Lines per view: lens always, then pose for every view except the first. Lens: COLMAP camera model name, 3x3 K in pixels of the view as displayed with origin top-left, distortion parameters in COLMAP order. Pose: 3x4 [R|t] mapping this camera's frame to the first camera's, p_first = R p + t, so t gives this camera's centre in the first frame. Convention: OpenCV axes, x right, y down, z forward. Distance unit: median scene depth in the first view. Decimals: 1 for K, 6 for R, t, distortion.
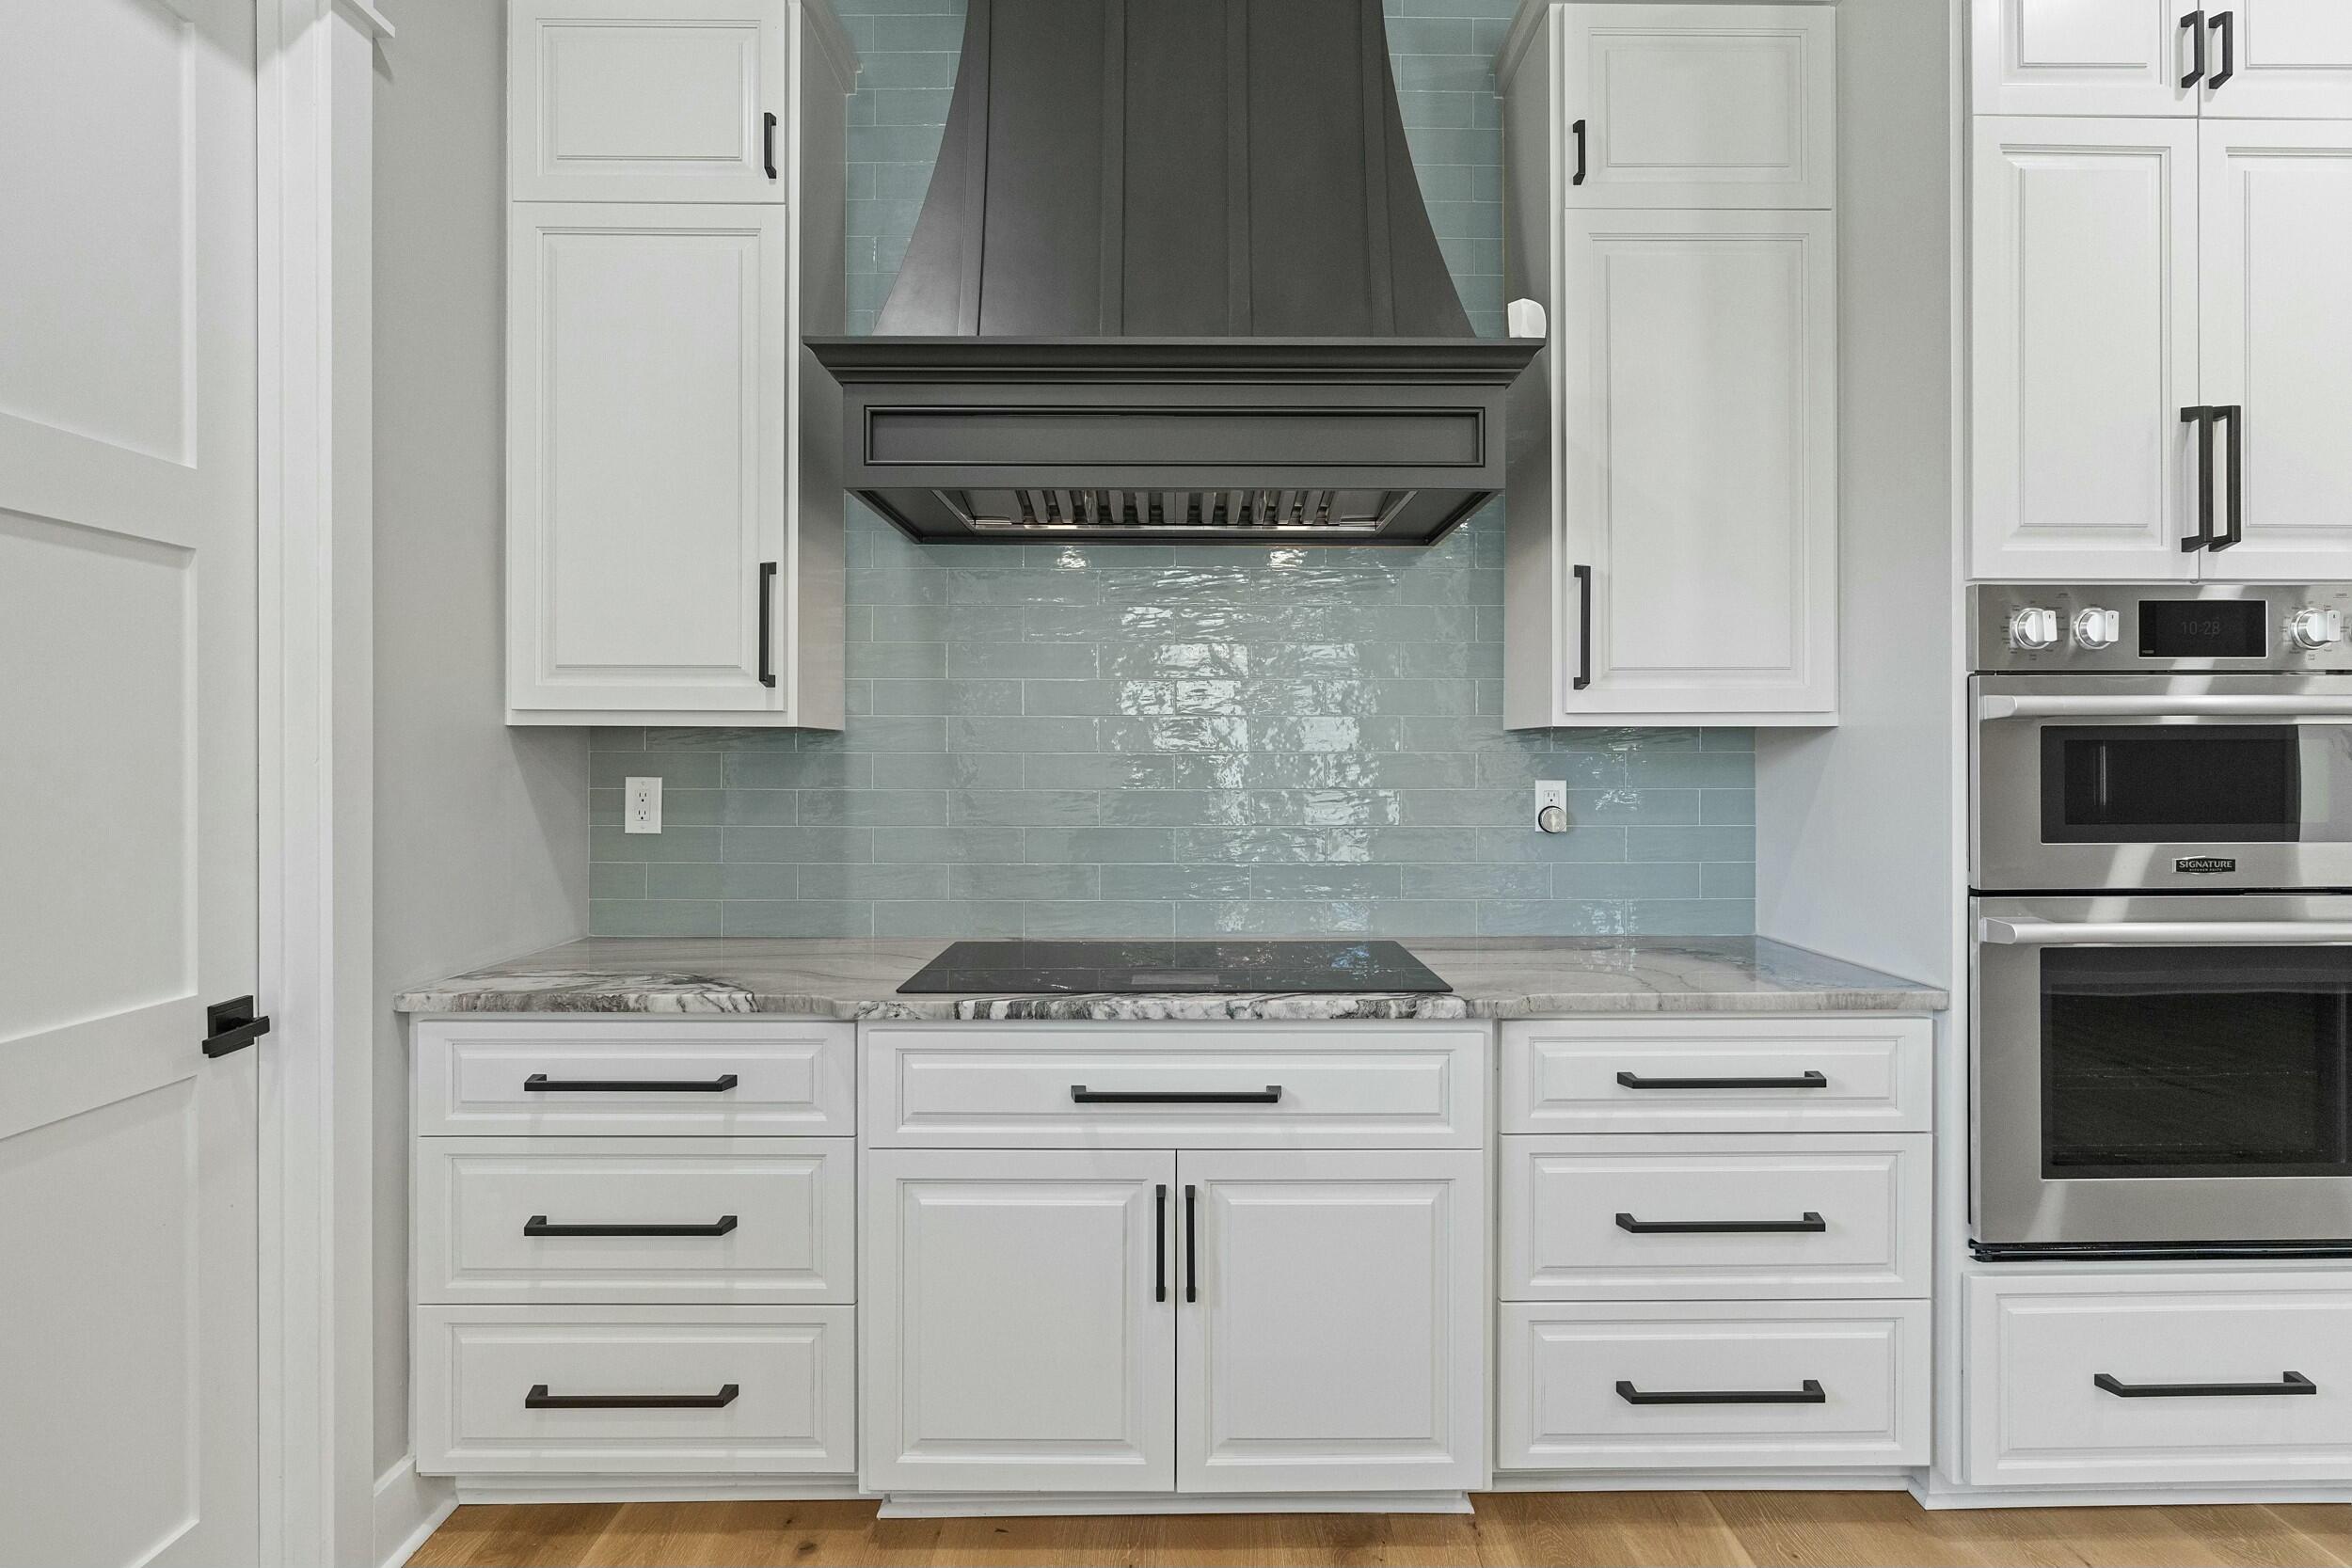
lens RADIAL K [[1178.2, 0, 1198.6], [0, 1178.2, 757.7], [0, 0, 1]] dist [-0.006798, 0.000158]
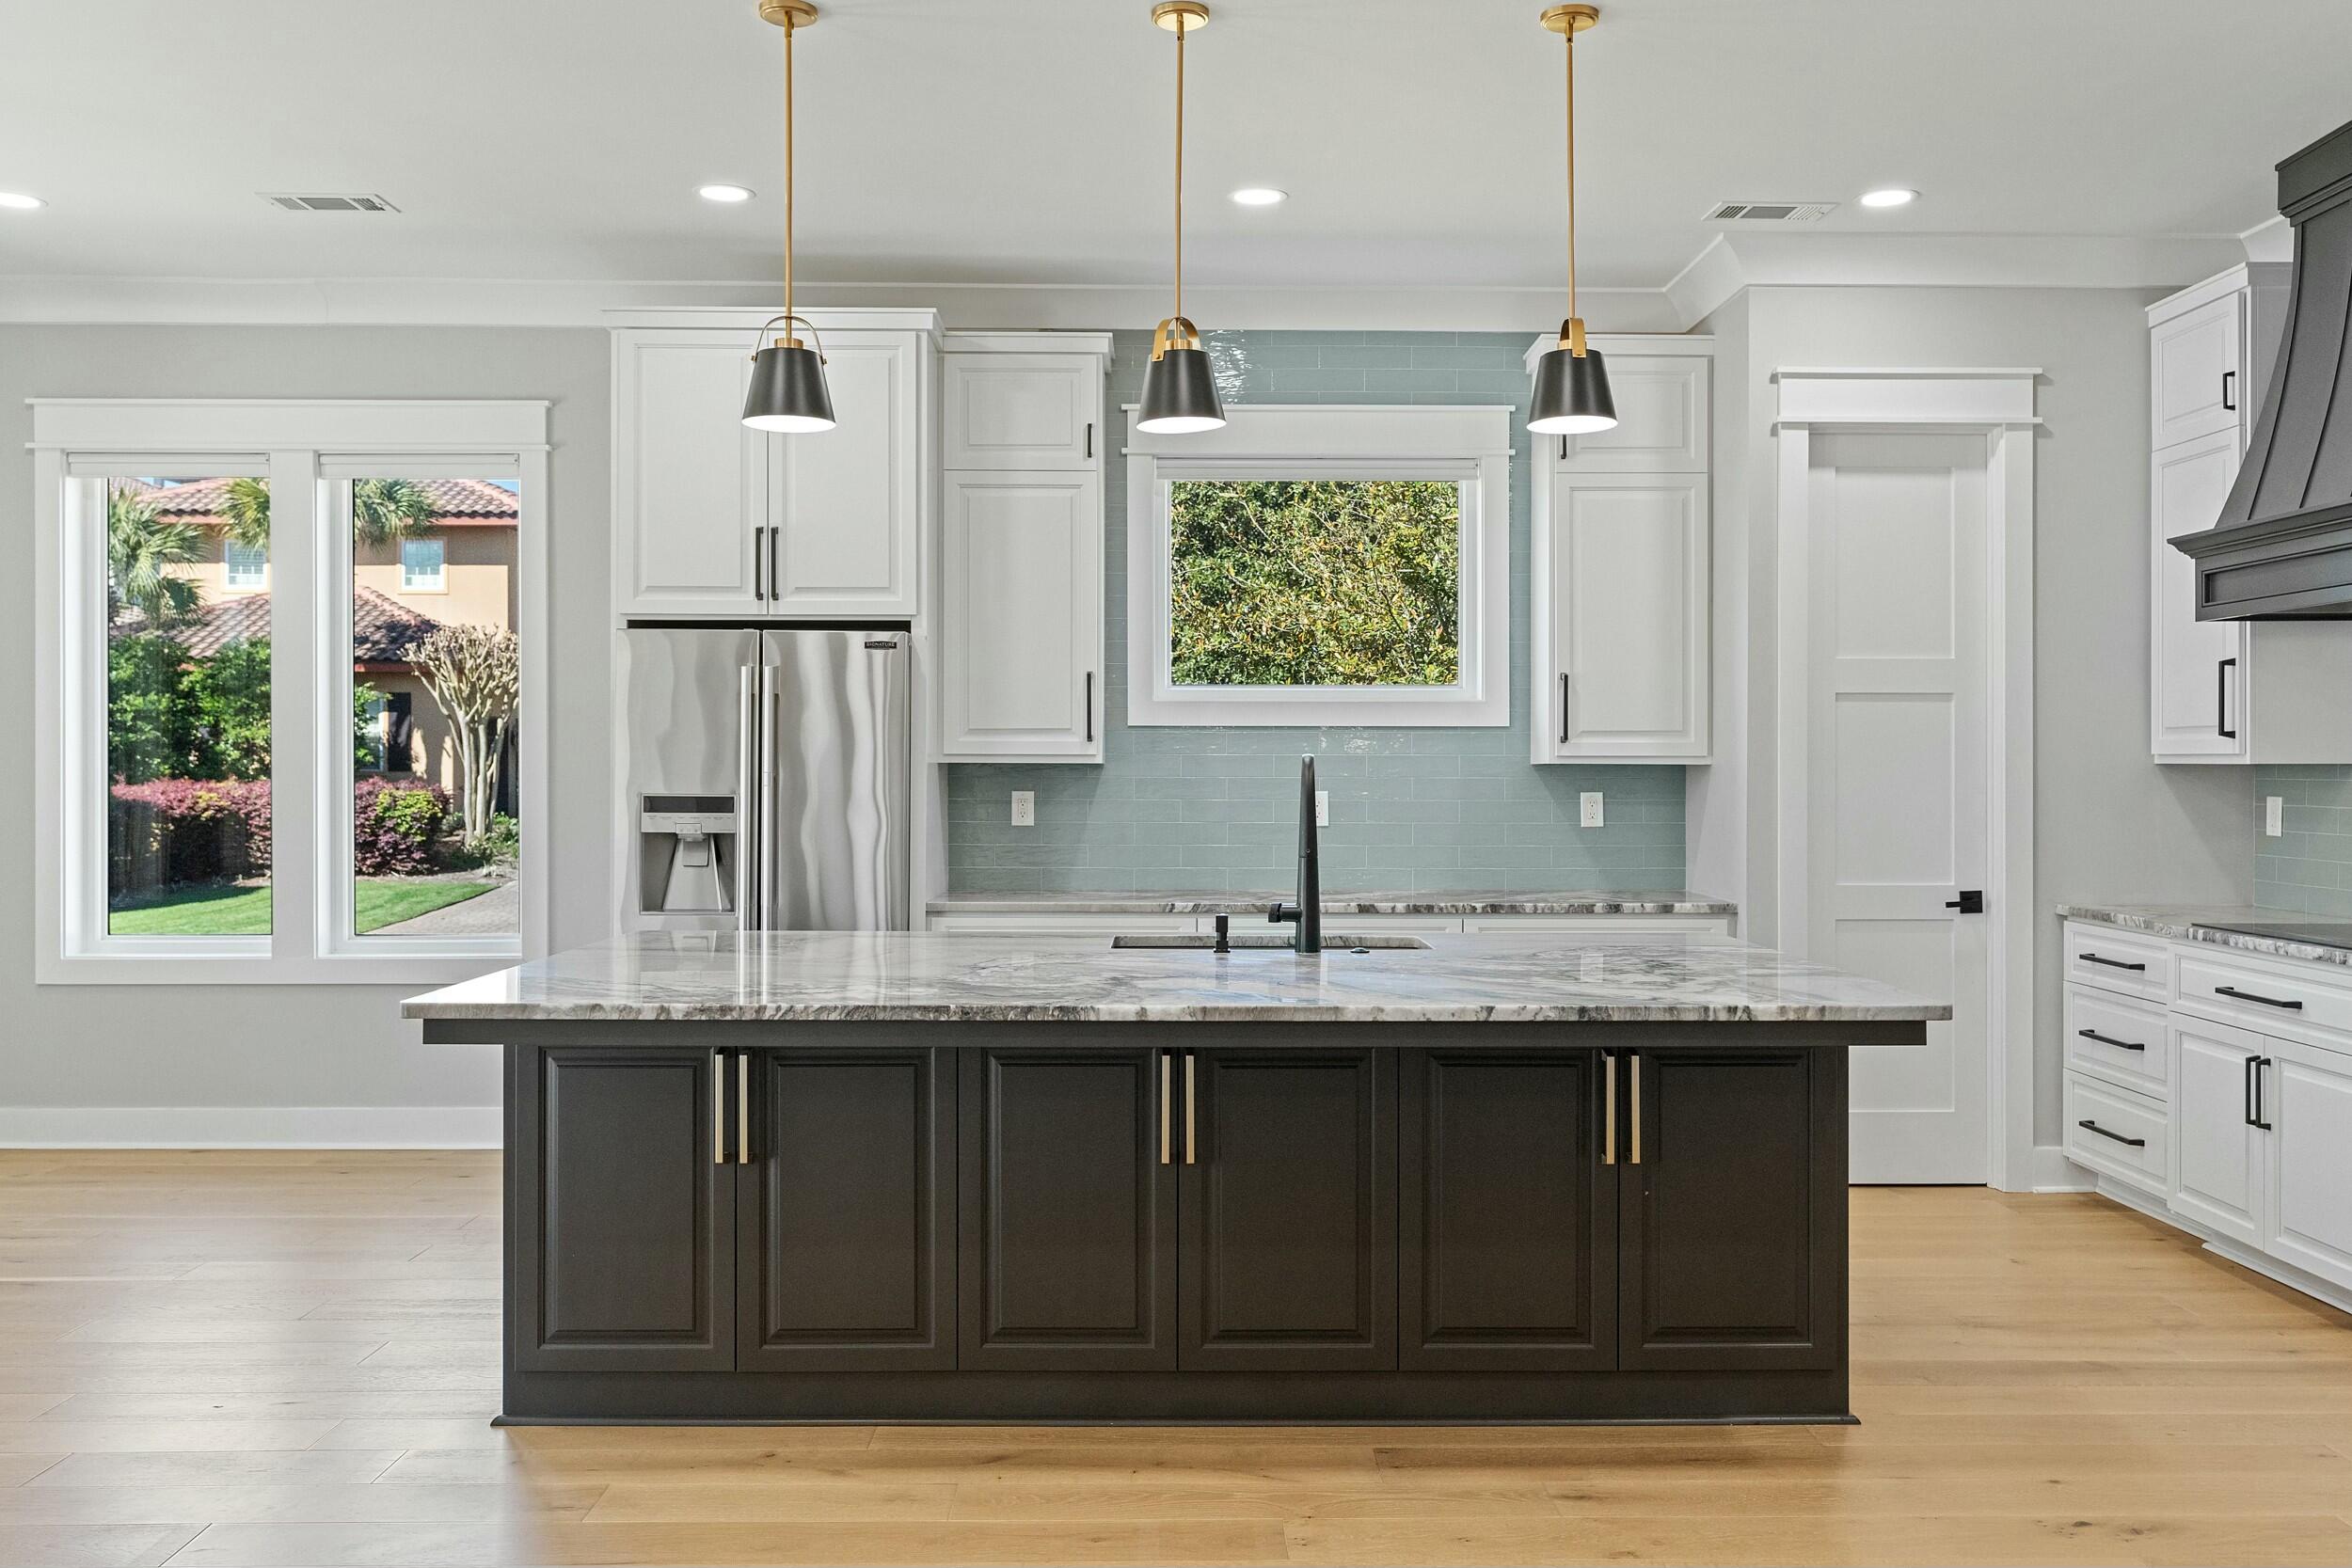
lens RADIAL K [[1975.4, 0, 1200.7], [0, 1975.4, 772.3], [0, 0, 1]] dist [0.006985, -0.010848]
pose [[0.005769, 0.001992, -0.999981, 2.590539], [-0.000192, 0.999998, 0.001991, -0.024319], [0.999983, 0.000181, 0.005769, -0.436953]]
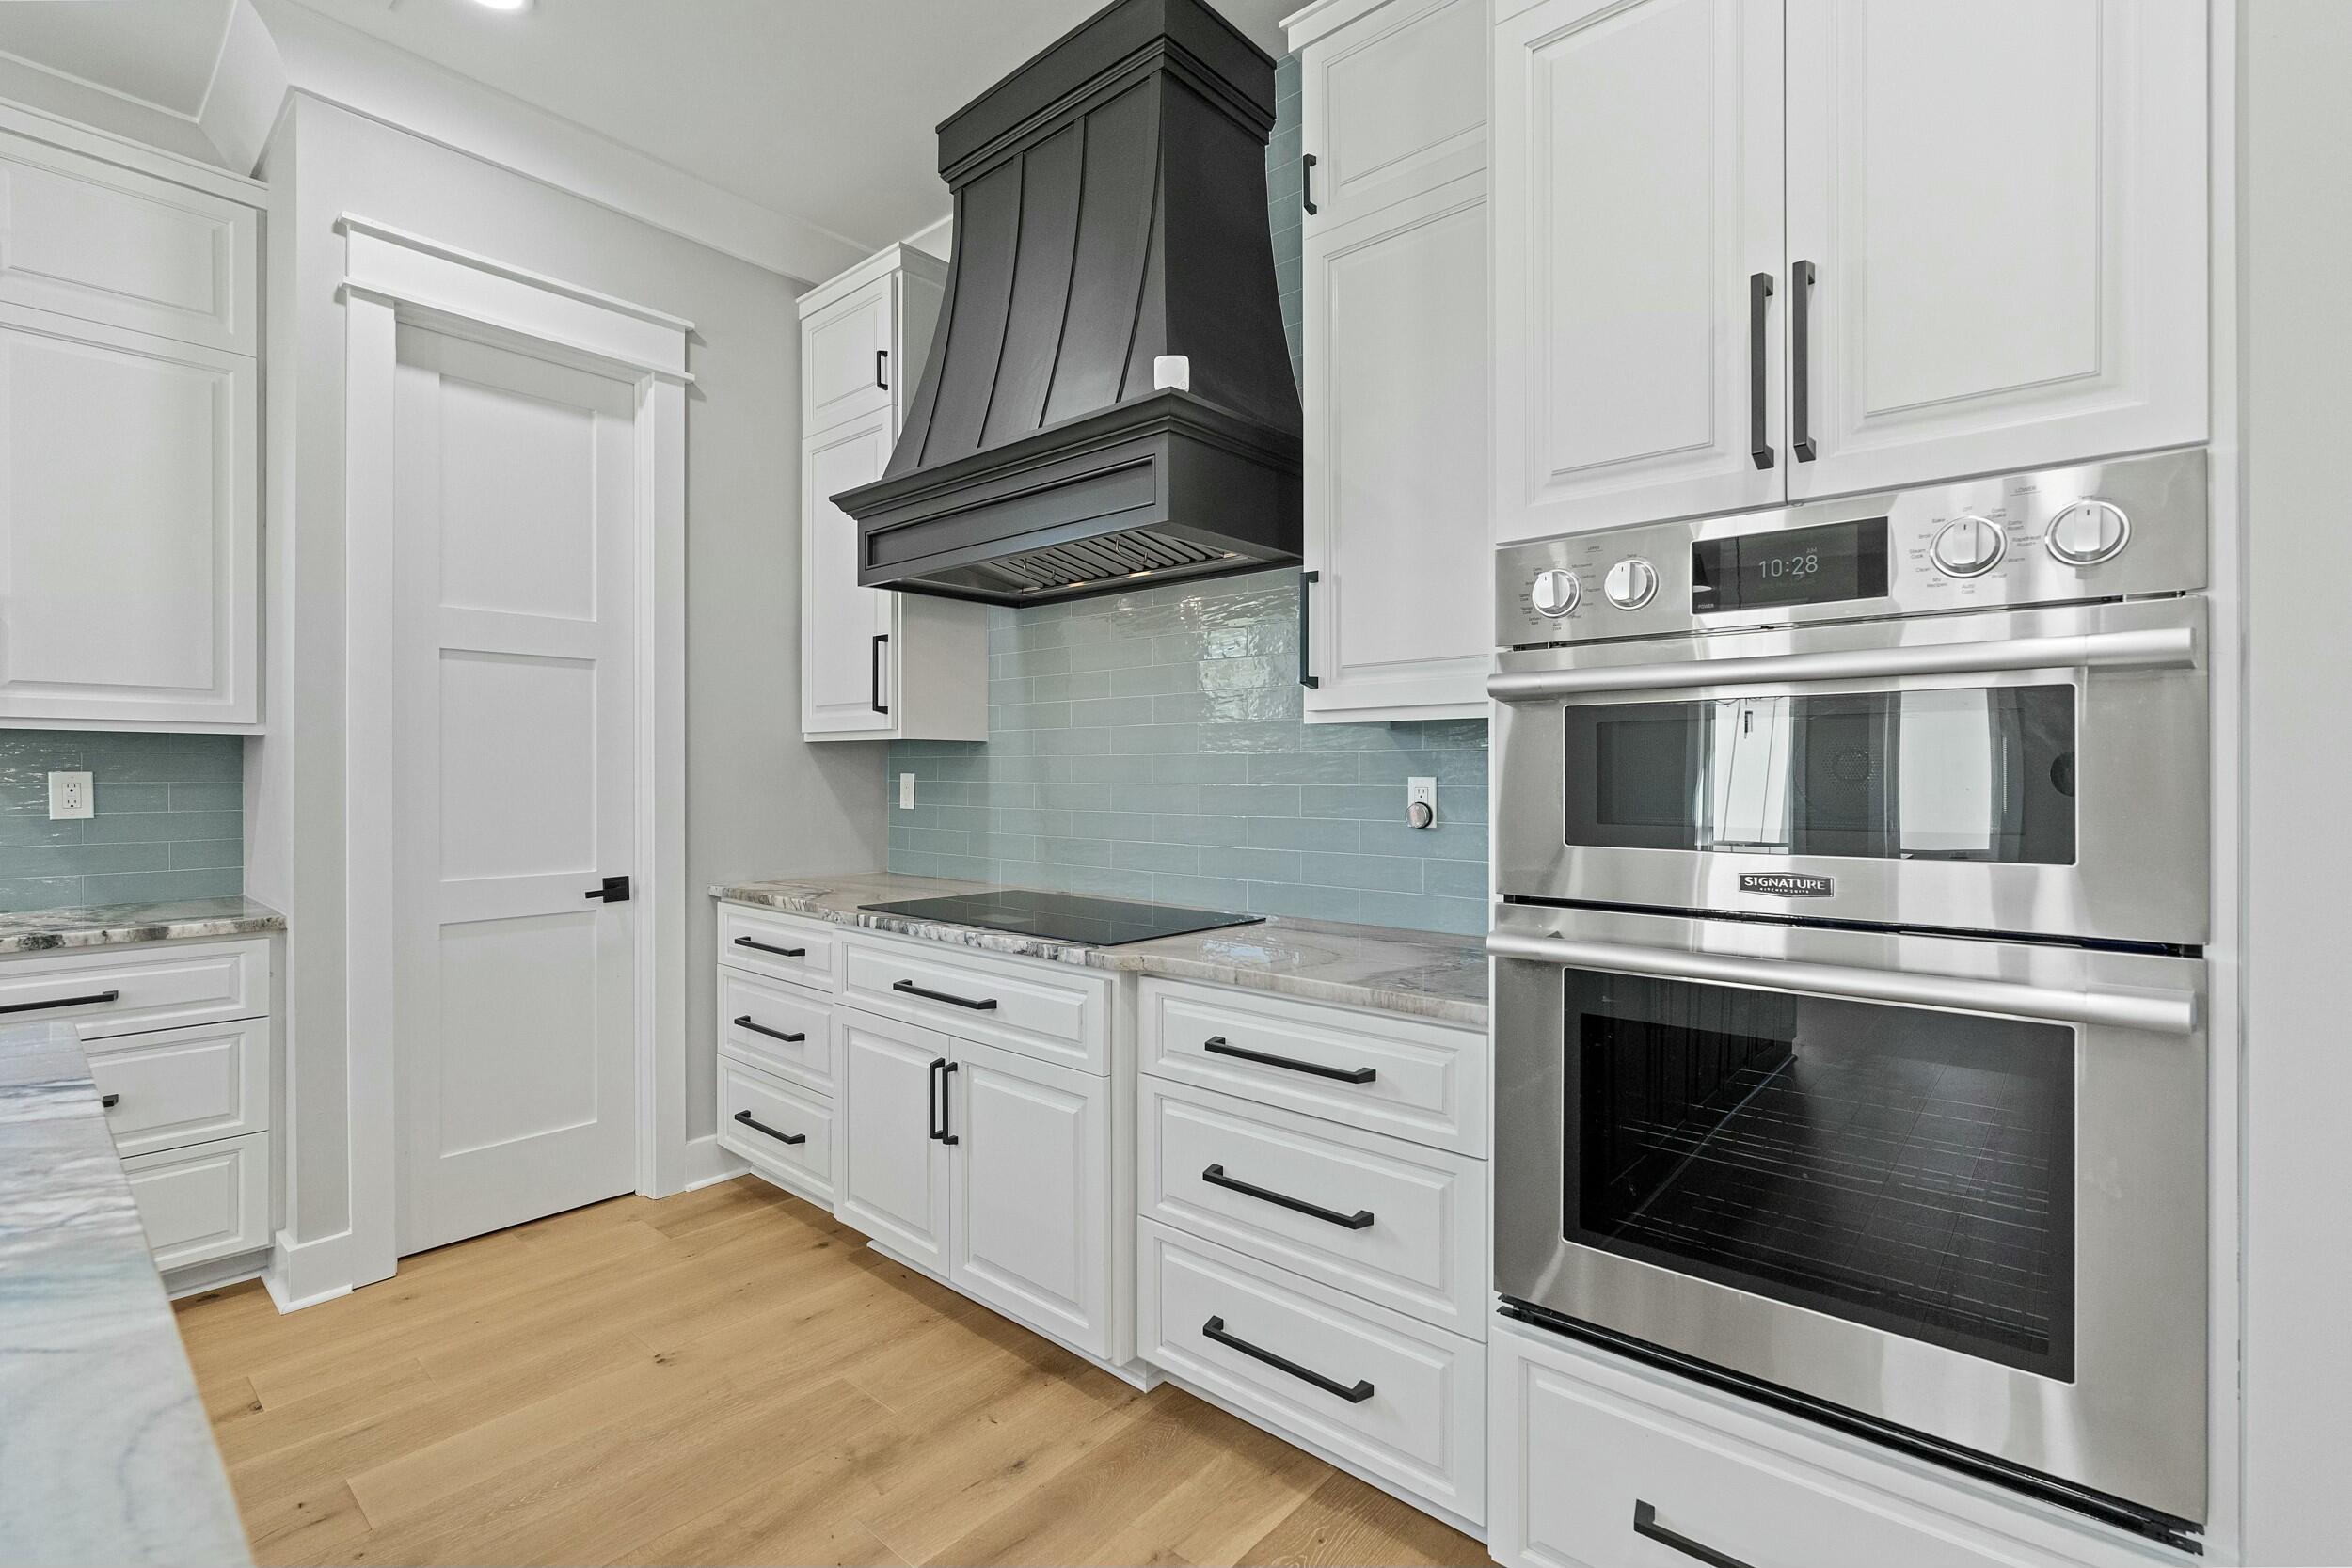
lens RADIAL K [[1057.0, 0, 1187.2], [0, 1057.0, 772.4], [0, 0, 1]] dist [-0.008979, 0.004423]
pose [[0.748663, 0.000130, -0.662951, 1.010435], [-0.000205, 1.000000, -0.000036, 0.020411], [0.662951, 0.000163, 0.748663, 0.243886]]
